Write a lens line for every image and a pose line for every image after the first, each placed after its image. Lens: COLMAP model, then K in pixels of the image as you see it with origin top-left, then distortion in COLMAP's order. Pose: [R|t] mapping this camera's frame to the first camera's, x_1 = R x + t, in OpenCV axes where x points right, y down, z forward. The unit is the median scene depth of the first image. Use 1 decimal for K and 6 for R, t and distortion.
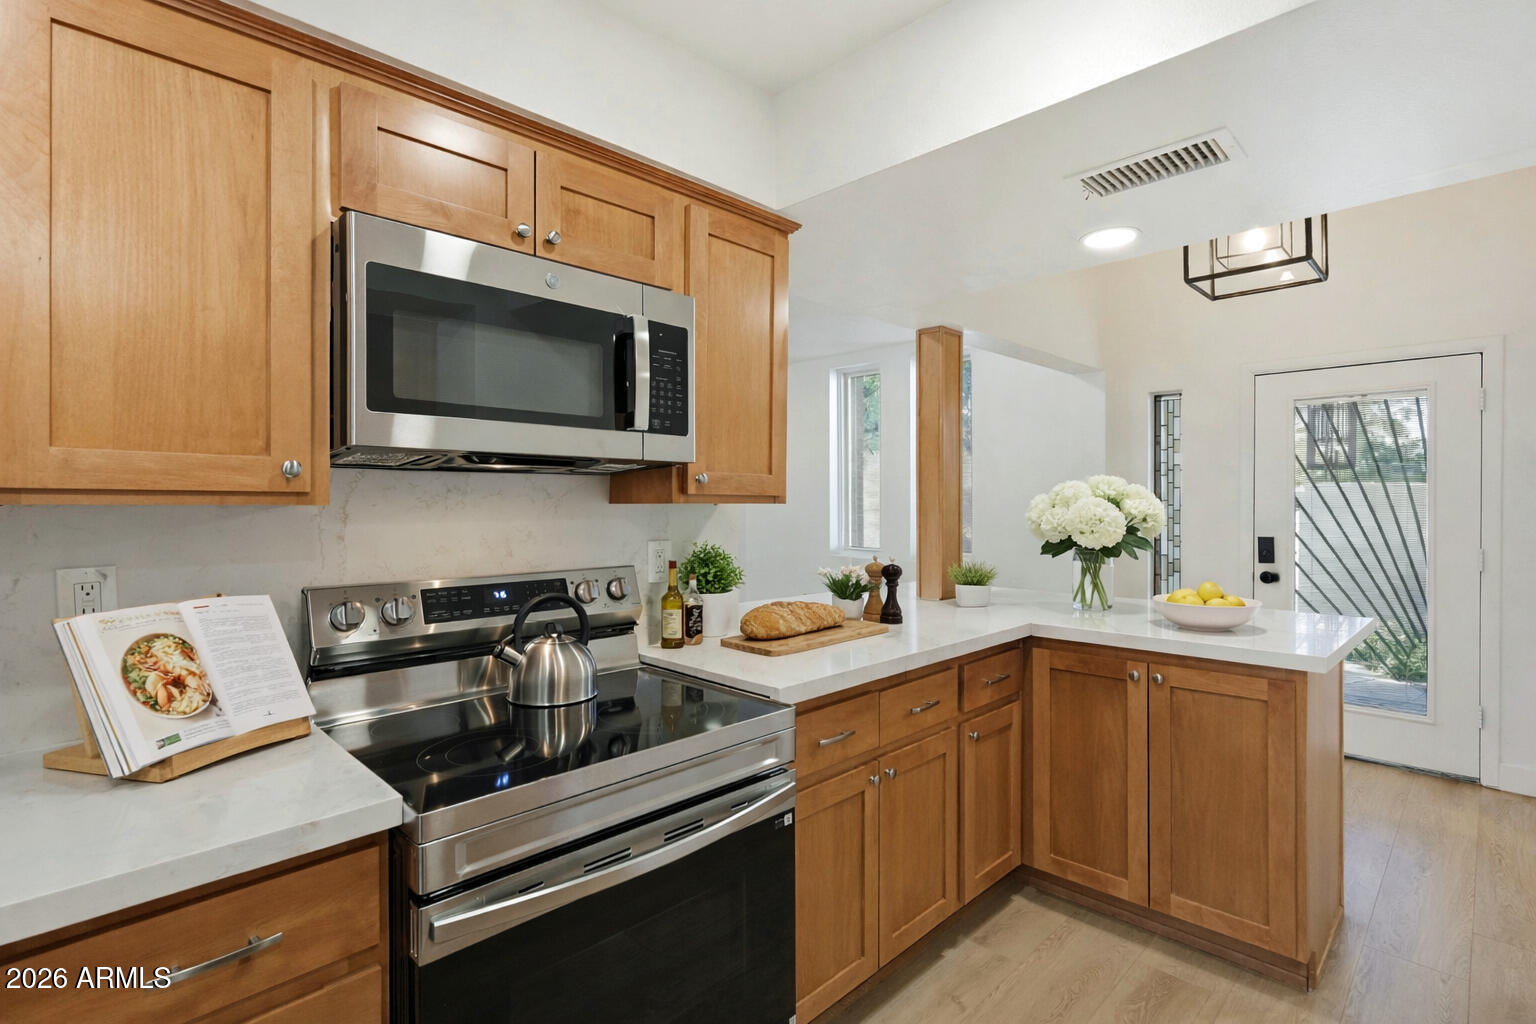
lens RADIAL K [[713.2, 0, 769.3], [0, 713.2, 498.3], [0, 0, 1]] dist [-0.007009, 0.000892]
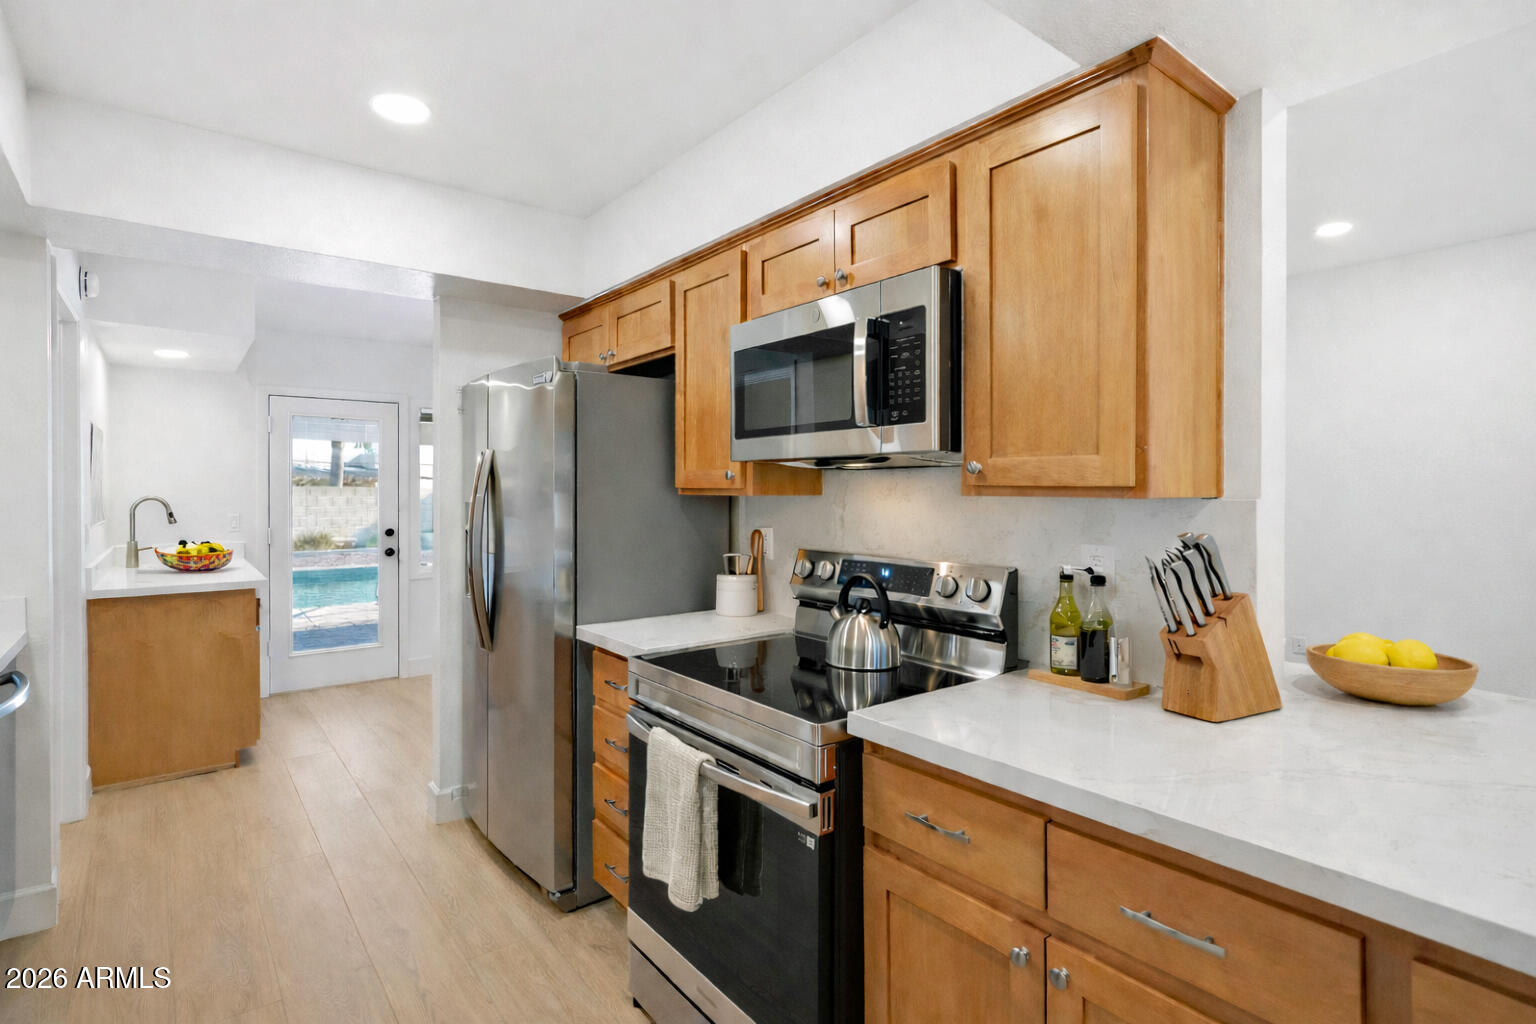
lens RADIAL K [[713.2, 0, 769.3], [0, 713.2, 498.3], [0, 0, 1]] dist [-0.007009, 0.000892]
pose [[-0.079974, 0.009289, -0.996754, 0.475652], [0.005328, 0.999946, 0.008892, -0.000509], [0.996783, -0.004600, -0.080019, 0.518804]]
